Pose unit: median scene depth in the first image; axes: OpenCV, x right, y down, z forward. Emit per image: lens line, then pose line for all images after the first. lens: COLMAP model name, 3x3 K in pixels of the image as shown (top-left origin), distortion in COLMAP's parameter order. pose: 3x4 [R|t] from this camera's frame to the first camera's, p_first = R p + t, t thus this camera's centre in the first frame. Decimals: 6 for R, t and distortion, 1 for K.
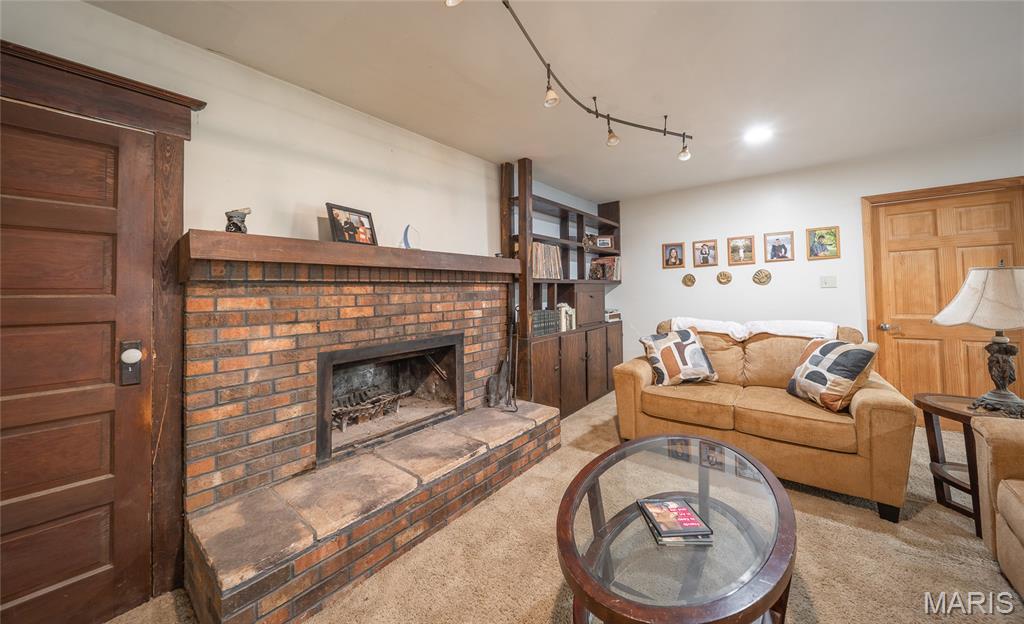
lens RADIAL K [[353.0, 0, 537.3], [0, 353.0, 282.4], [0, 0, 1]] dist [-0.007513, -0.000156]
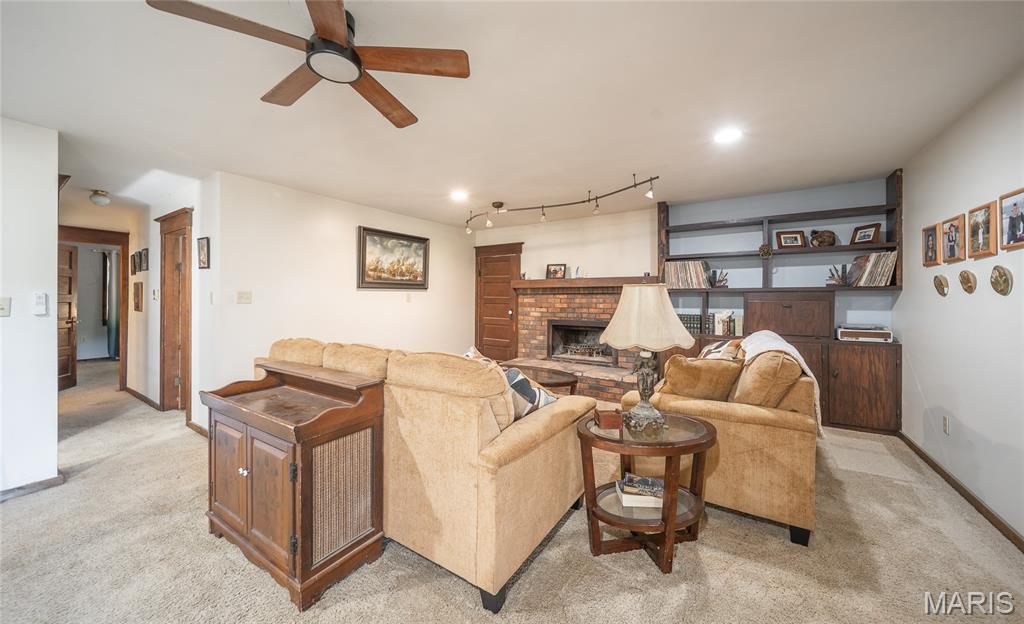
lens RADIAL K [[364.9, 0, 511.1], [0, 364.9, 295.5], [0, 0, 1]] dist [-0.000433, -0.000067]
pose [[0.083157, 0.011522, -0.996470, 2.045774], [0.021040, 0.999690, 0.013315, -0.027097], [0.996314, -0.022073, 0.082889, 0.445314]]
